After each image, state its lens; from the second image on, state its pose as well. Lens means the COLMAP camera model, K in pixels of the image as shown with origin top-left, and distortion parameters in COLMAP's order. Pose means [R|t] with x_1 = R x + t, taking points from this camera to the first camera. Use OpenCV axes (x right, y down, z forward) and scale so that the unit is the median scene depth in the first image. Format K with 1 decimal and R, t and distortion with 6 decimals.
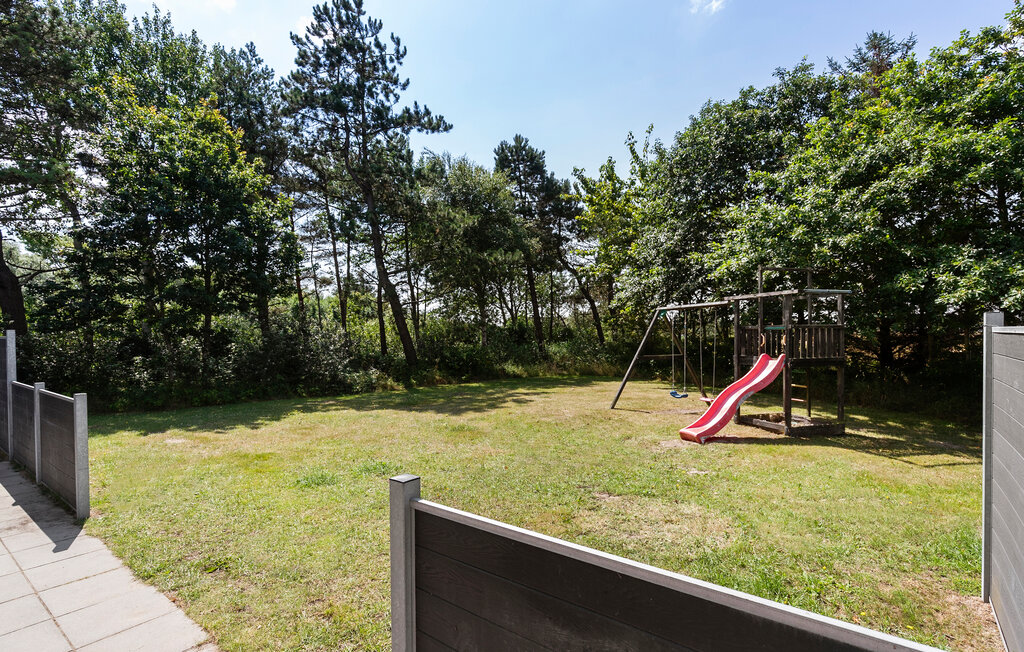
lens RADIAL K [[504.3, 0, 508.7], [0, 504.3, 338.5], [0, 0, 1]] dist [-0.005895, -0.000150]
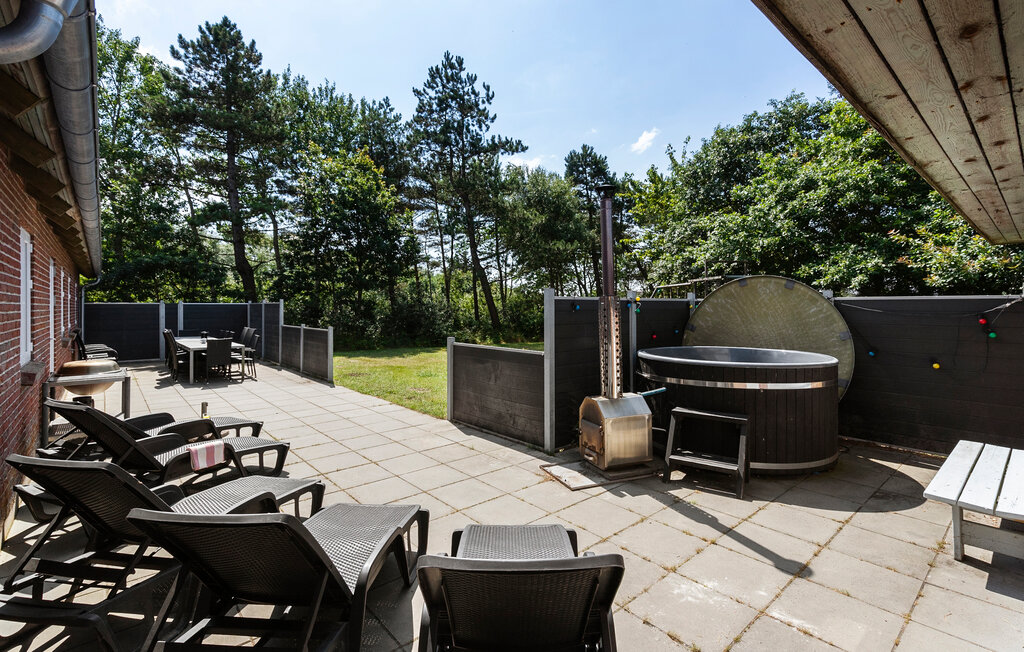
lens RADIAL K [[472.0, 0, 512.3], [0, 472.0, 304.2], [0, 0, 1]] dist [0.001084, 0.000066]
pose [[0.982634, 0.007333, -0.185411, 0.081742], [-0.009979, 0.999861, -0.013338, 0.006391], [0.185287, 0.014957, 0.982571, -0.220795]]
